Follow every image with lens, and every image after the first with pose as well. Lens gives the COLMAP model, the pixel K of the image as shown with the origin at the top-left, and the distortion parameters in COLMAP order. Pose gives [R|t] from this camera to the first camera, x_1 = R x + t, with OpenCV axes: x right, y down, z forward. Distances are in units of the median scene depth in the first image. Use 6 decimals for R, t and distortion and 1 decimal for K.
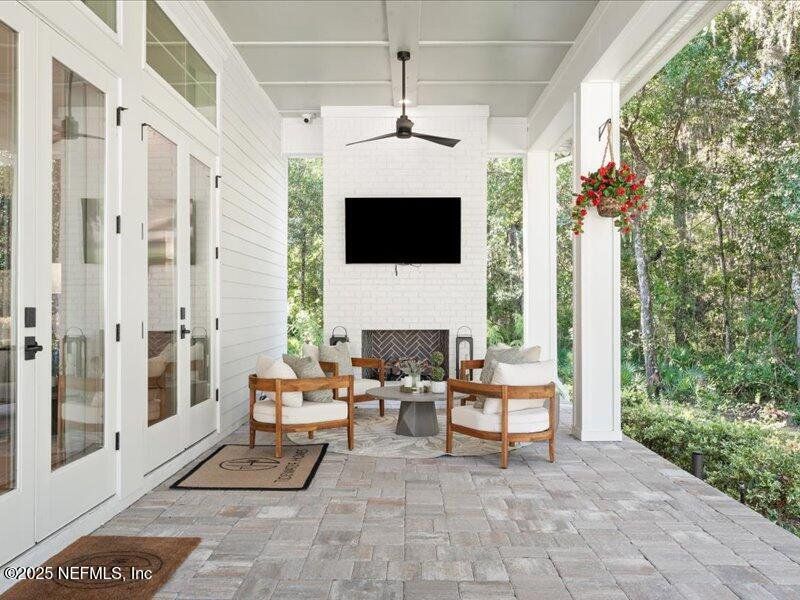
lens RADIAL K [[729.9, 0, 403.0], [0, 729.9, 302.7], [0, 0, 1]] dist [-0.004310, -0.002269]
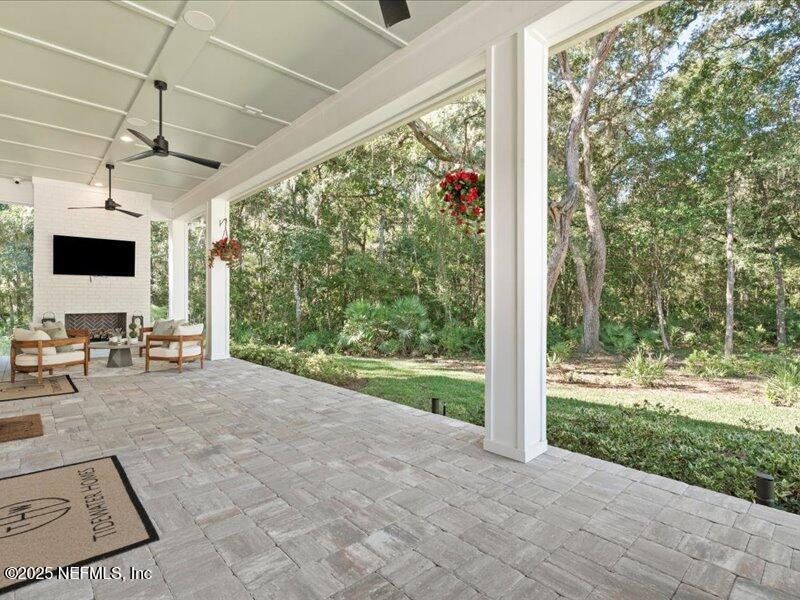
lens RADIAL K [[395.3, 0, 394.4], [0, 395.3, 302.2], [0, 0, 1]] dist [-0.000733, -0.000087]
pose [[0.736064, -0.004151, 0.676899, -0.154158], [-0.004352, 0.999932, 0.010864, -0.003466], [-0.676898, -0.010942, 0.735996, -0.255337]]
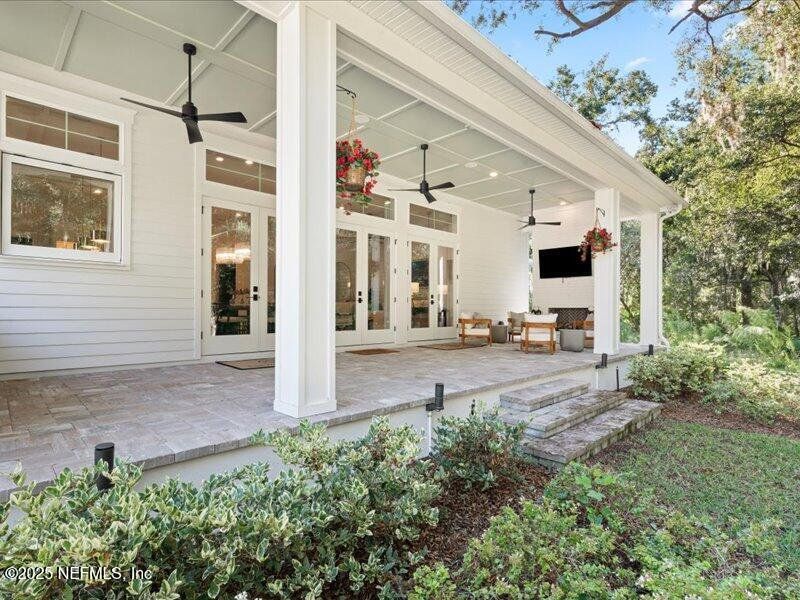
lens RADIAL K [[408.2, 0, 401.1], [0, 408.2, 310.8], [0, 0, 1]] dist [0.000179, 0.000106]
pose [[0.712517, 0.011731, -0.701557, 0.663556], [-0.002540, 0.999897, 0.014140, 0.041071], [0.701650, -0.008293, 0.712473, -0.285112]]
